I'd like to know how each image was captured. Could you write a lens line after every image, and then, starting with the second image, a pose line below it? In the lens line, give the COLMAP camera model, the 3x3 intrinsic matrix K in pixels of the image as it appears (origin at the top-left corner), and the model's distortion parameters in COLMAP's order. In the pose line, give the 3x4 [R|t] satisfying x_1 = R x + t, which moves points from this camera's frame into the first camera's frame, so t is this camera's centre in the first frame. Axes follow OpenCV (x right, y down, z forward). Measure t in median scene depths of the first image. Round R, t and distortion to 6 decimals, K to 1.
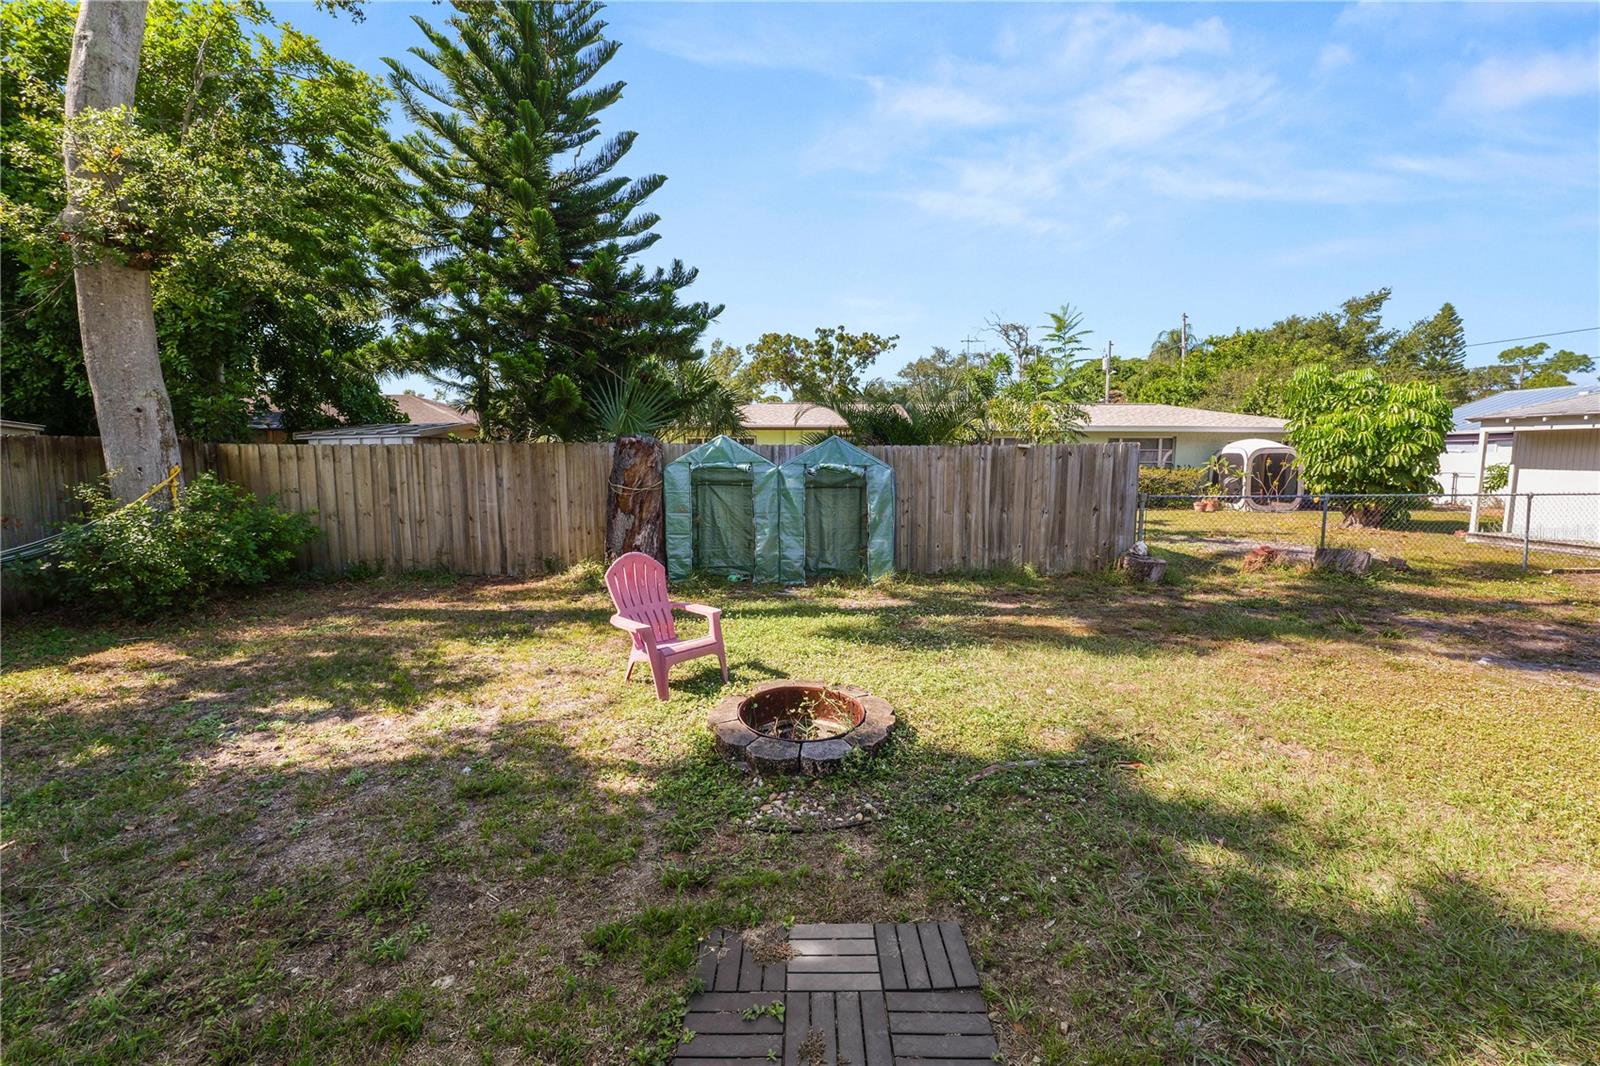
lens RADIAL K [[657.3, 0, 795.8], [0, 657.3, 541.7], [0, 0, 1]] dist [-0.007276, 0.000027]
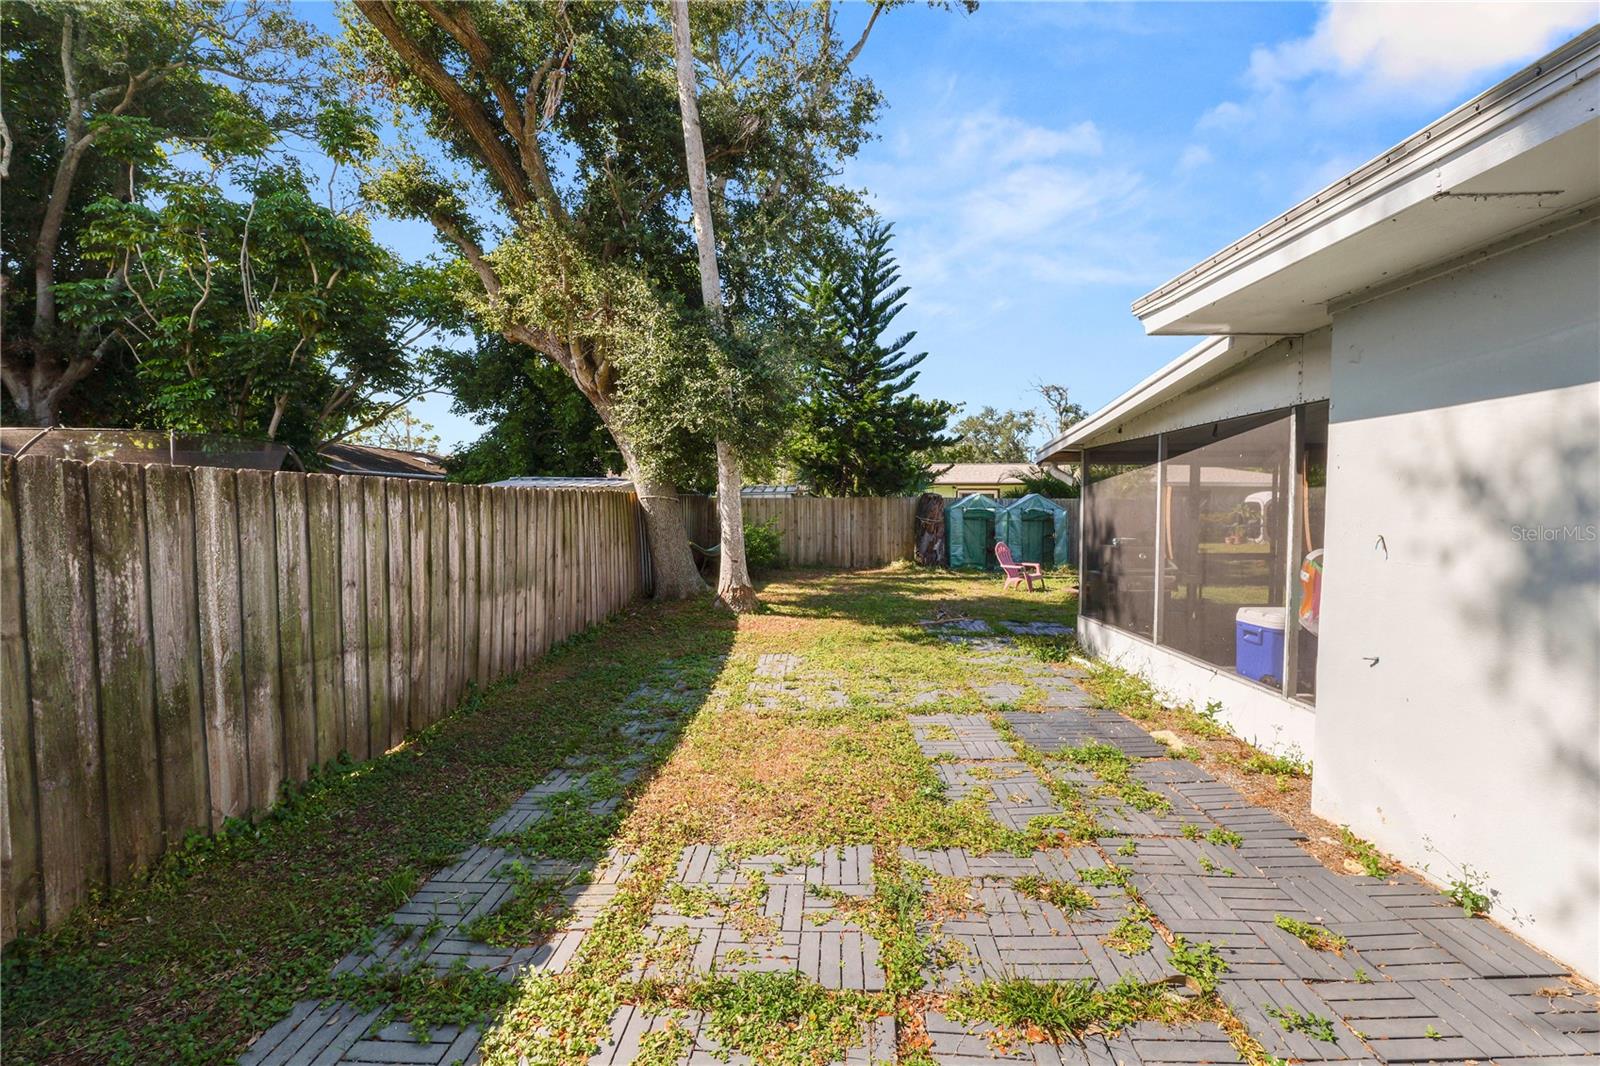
lens RADIAL K [[657.3, 0, 807.8], [0, 657.3, 533.2], [0, 0, 1]] dist [-0.007276, 0.000027]
pose [[0.999691, 0.002148, -0.024774, -0.529465], [-0.004217, 0.996480, -0.083729, 0.112742], [0.024507, 0.083807, 0.996181, -0.884939]]
